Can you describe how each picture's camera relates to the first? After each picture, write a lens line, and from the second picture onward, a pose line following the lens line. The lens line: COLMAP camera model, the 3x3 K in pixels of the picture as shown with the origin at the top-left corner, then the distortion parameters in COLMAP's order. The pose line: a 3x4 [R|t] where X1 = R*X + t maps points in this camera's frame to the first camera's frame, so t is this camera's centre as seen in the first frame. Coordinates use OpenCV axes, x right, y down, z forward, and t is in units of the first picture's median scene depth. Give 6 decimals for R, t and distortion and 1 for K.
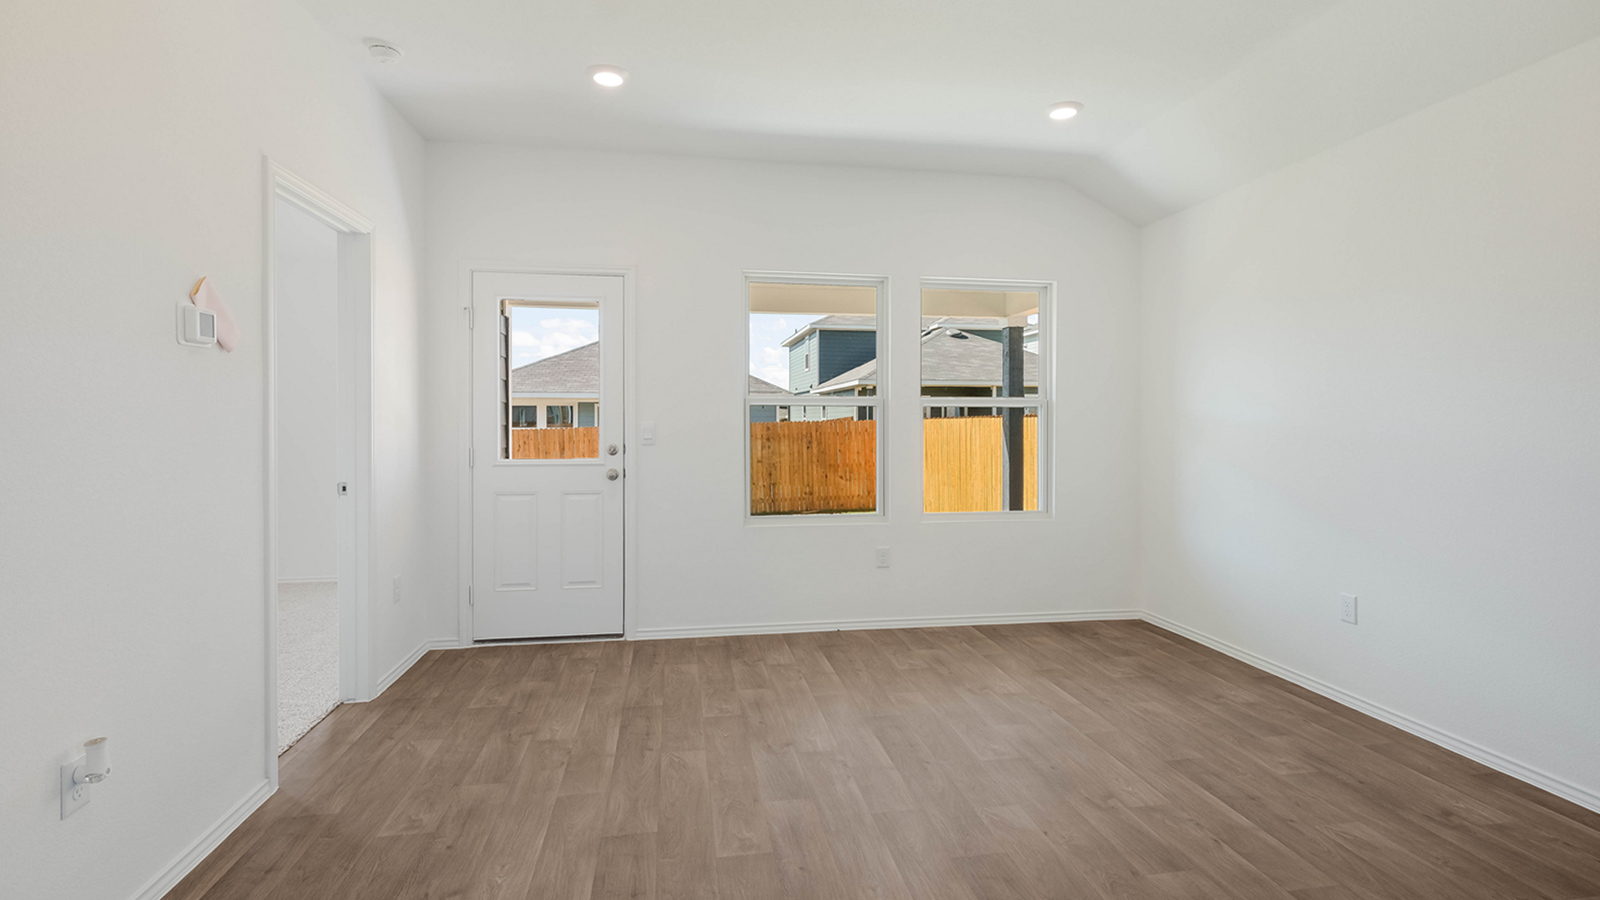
lens RADIAL K [[748.9, 0, 801.6], [0, 748.9, 423.0], [0, 0, 1]] dist [0.000505, 0.000028]
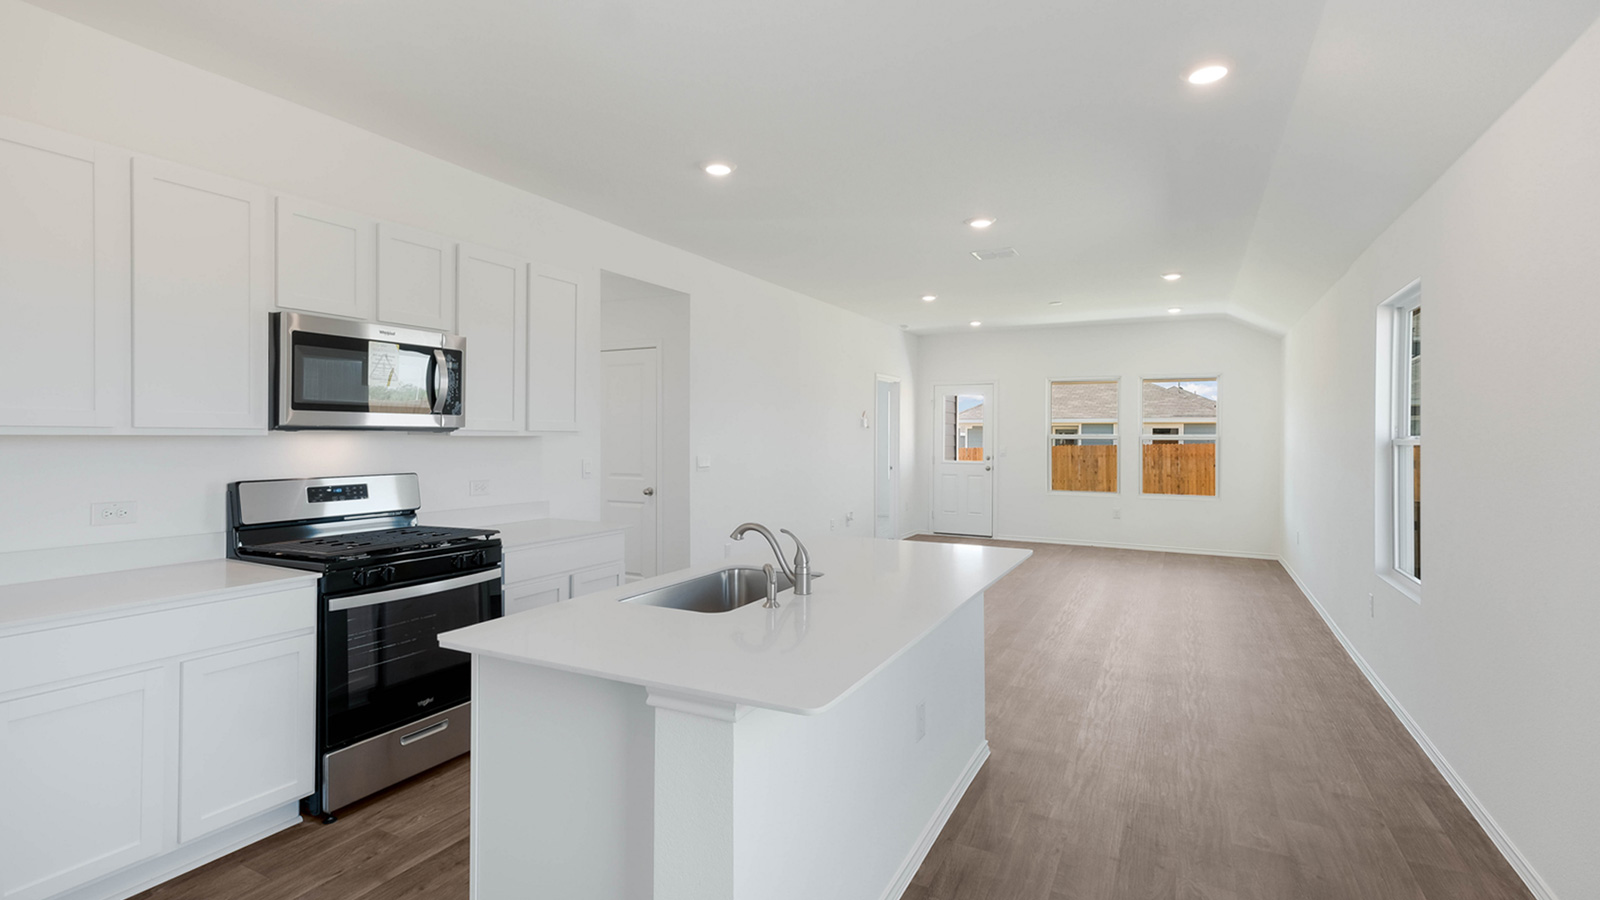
lens RADIAL K [[742.5, 0, 794.5], [0, 742.5, 457.8], [0, 0, 1]] dist [0.000685, -0.000208]
pose [[0.795454, 0.020912, -0.605654, 0.679694], [-0.006664, 0.999646, 0.025764, -0.020865], [0.605978, -0.016458, 0.795311, -1.233870]]
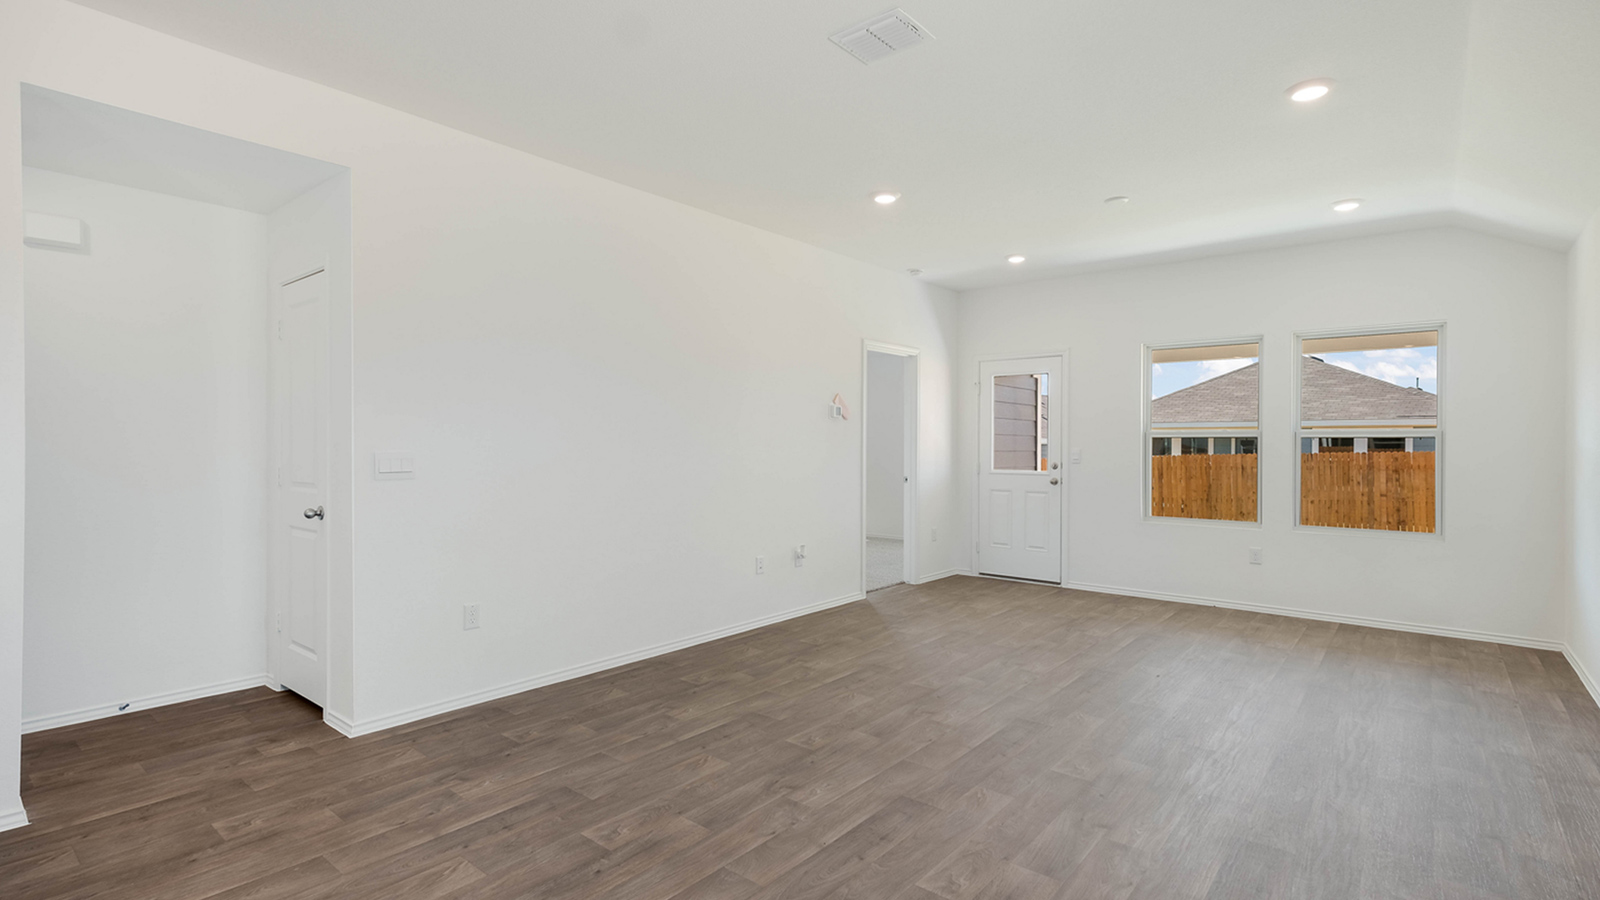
lens RADIAL K [[761.7, 0, 814.0], [0, 761.7, 461.3], [0, 0, 1]] dist [0.002022, 0.001099]
pose [[0.663077, 0.017518, -0.748346, 0.618865], [-0.008433, 0.999837, 0.015933, 0.004196], [0.748504, -0.004254, 0.663117, -0.457069]]
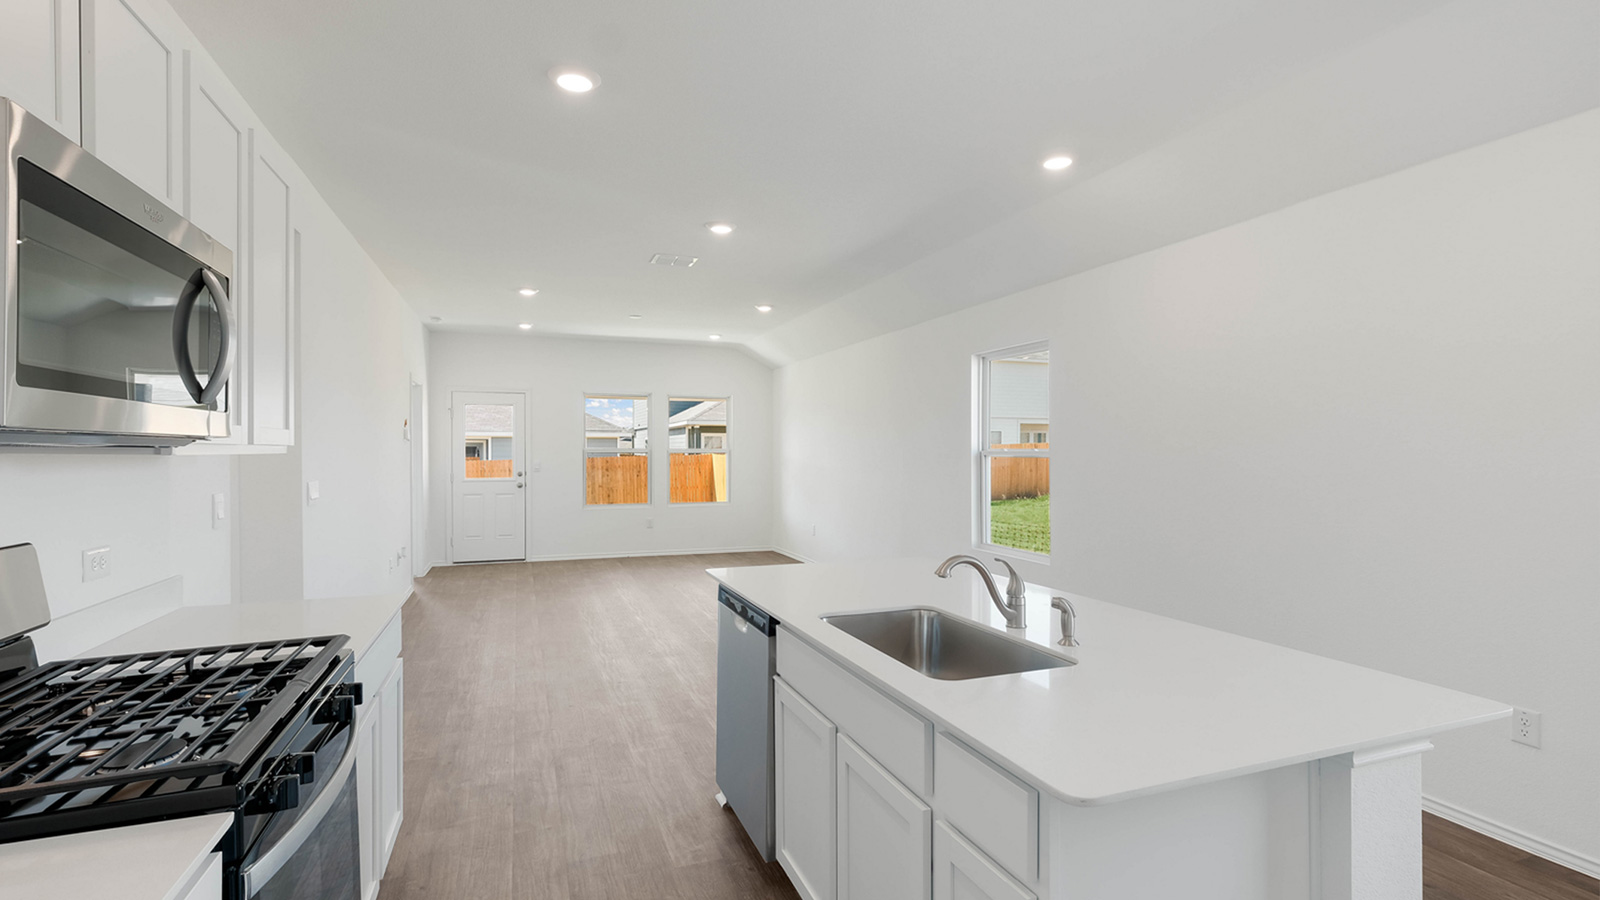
lens RADIAL K [[742.5, 0, 794.5], [0, 742.5, 457.8], [0, 0, 1]] dist [0.000685, -0.000208]
pose [[0.982371, -0.002401, 0.186924, 0.126188], [0.001368, 0.999983, 0.005657, -0.021515], [-0.186935, -0.005302, 0.982358, -1.251479]]
